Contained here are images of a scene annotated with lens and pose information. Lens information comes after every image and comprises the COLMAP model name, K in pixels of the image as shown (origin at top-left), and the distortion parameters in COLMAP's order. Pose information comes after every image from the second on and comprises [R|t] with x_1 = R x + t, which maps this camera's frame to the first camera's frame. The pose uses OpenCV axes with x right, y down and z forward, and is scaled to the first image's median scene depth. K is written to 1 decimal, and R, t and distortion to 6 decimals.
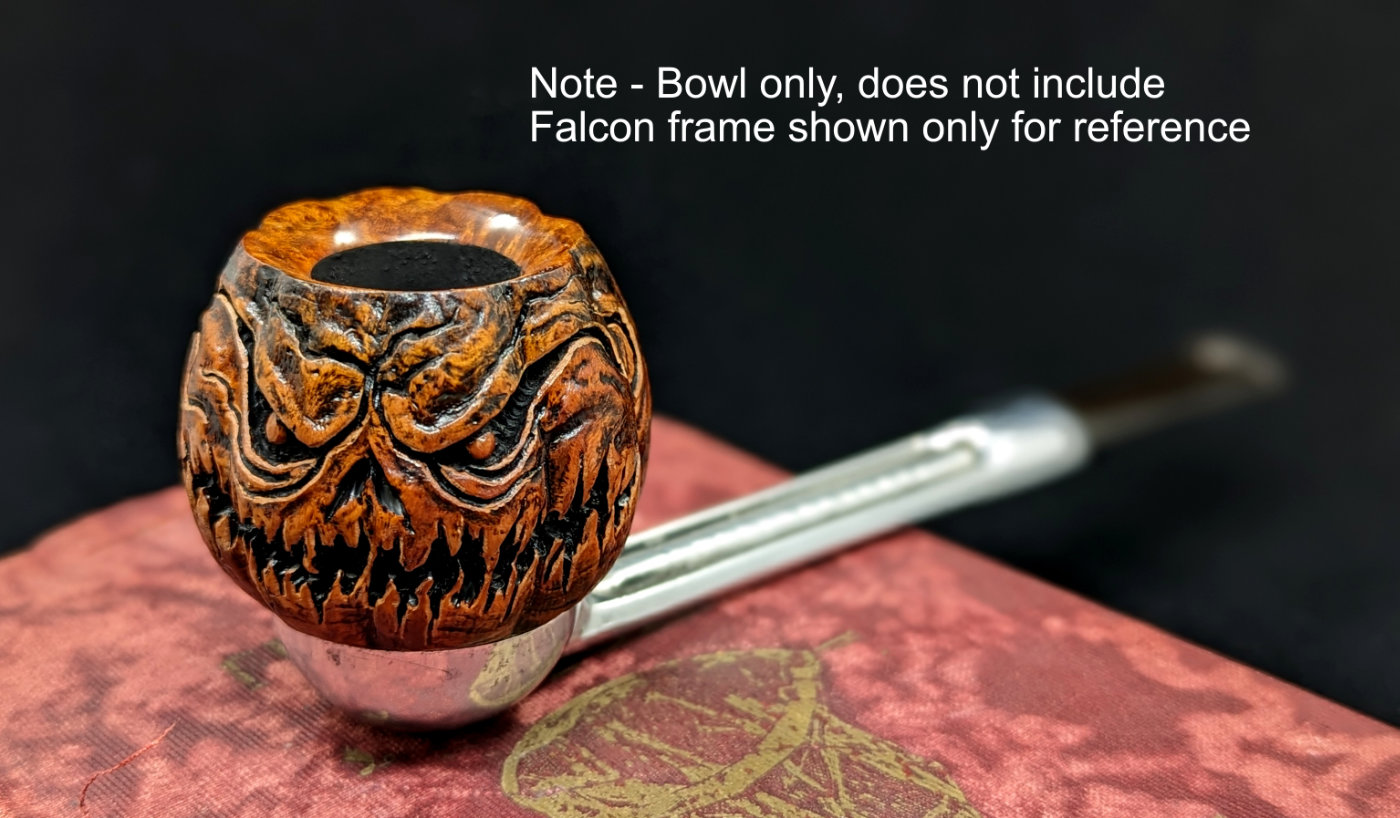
lens RADIAL K [[2021.3, 0, 700.0], [0, 2021.3, 409.0], [0, 0, 1]] dist [-0.027063, -0.031109]
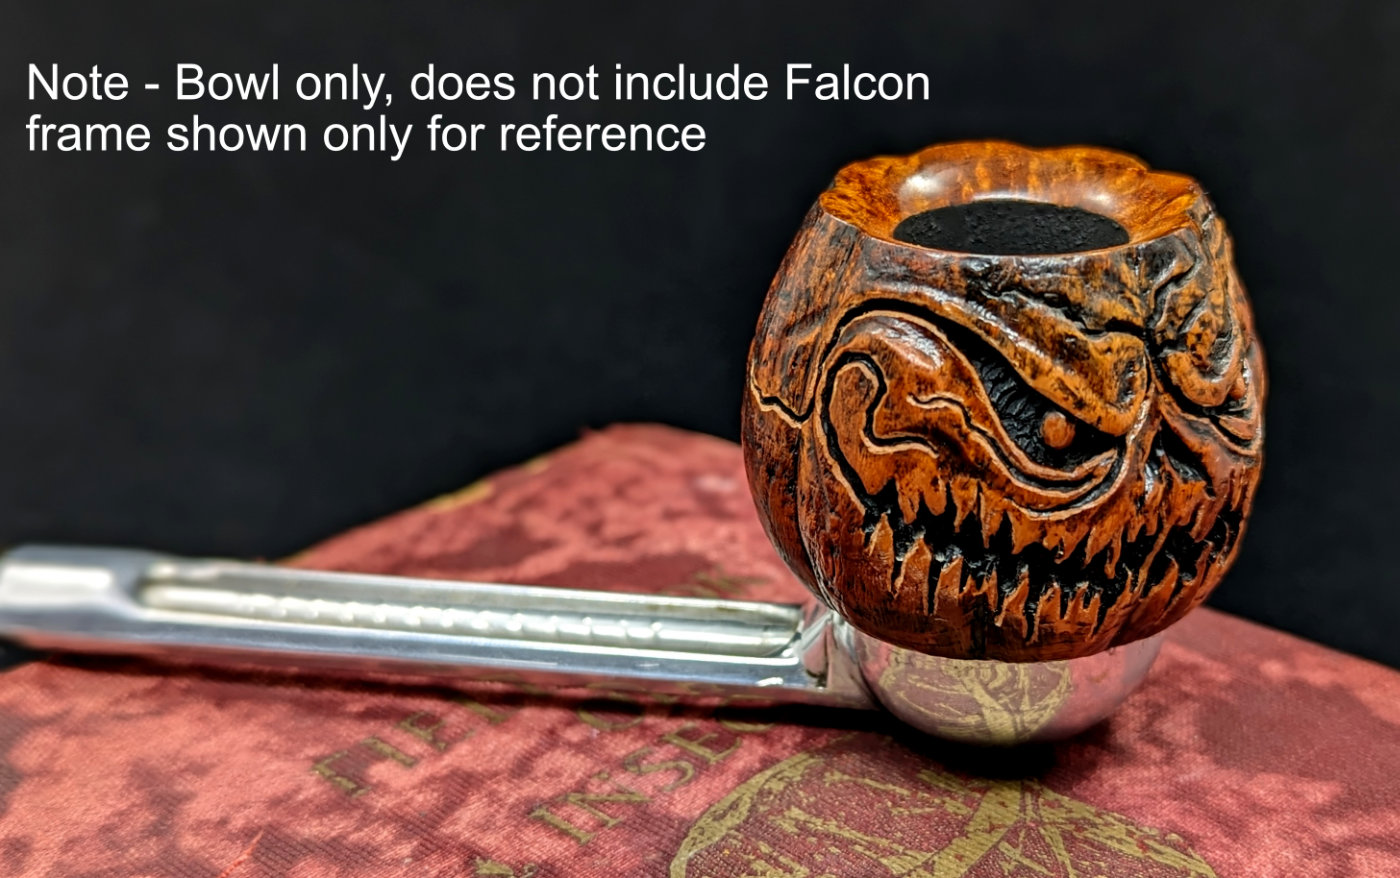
lens RADIAL K [[2198.4, 0, 702.0], [0, 2198.4, 498.3], [0, 0, 1]] dist [-0.035414, -0.012467]
pose [[0.821453, -0.294502, 0.488348, -0.811853], [0.270413, 0.955096, 0.121113, -0.119365], [-0.502087, 0.032567, 0.864204, 0.261020]]
